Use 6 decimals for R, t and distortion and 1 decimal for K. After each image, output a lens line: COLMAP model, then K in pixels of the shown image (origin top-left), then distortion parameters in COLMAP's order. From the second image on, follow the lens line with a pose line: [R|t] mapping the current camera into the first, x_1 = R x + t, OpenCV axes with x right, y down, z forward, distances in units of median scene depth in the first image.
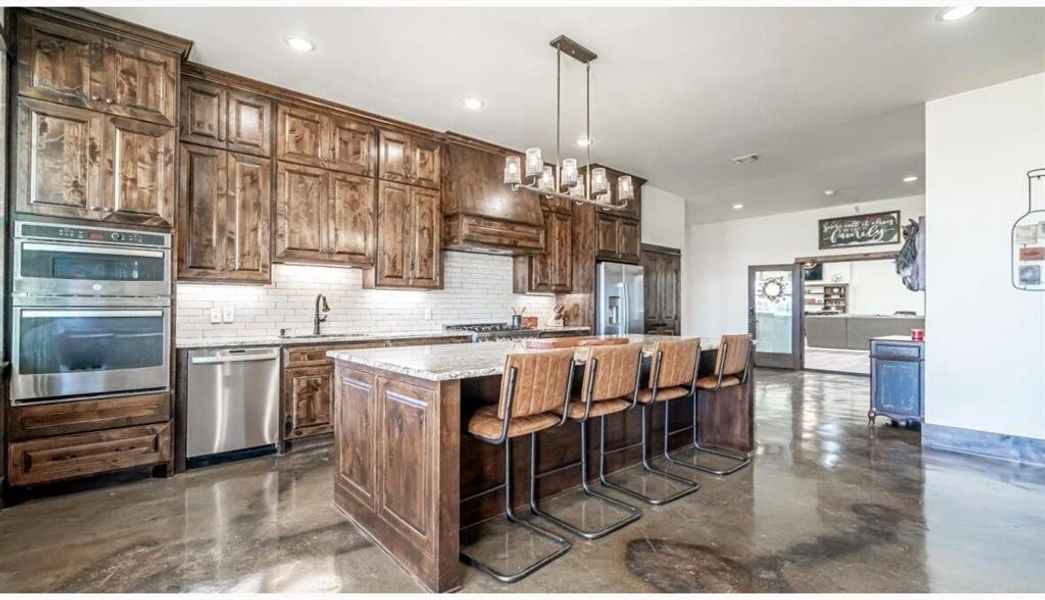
lens RADIAL K [[469.6, 0, 521.7], [0, 469.6, 301.8], [0, 0, 1]] dist [0.000758, 0.000335]
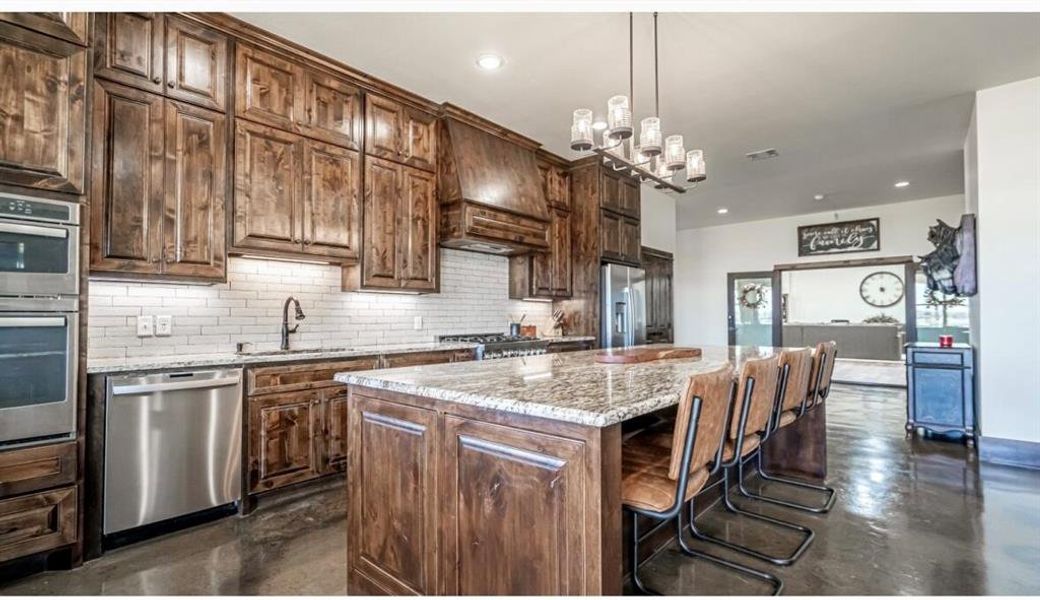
lens RADIAL K [[467.4, 0, 518.3], [0, 467.4, 308.3], [0, 0, 1]] dist [0.000758, 0.000335]
pose [[0.991801, -0.003399, 0.127744, -0.161438], [0.004867, 0.999926, -0.011179, 0.012477], [-0.127697, 0.011709, 0.991744, 0.197753]]
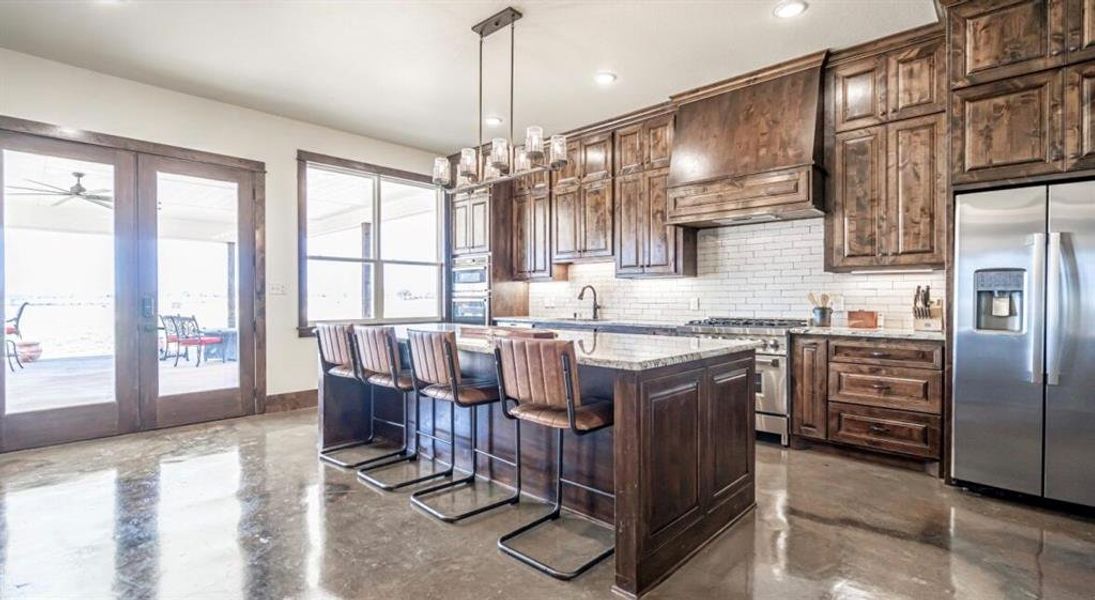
lens RADIAL K [[503.6, 0, 545.1], [0, 503.6, 297.8], [0, 0, 1]] dist [0.020094, 0.000322]
pose [[0.103647, -0.005777, -0.994597, 0.894285], [0.009017, 0.999947, -0.004869, 0.021340], [0.994573, -0.008464, 0.103694, 0.776351]]
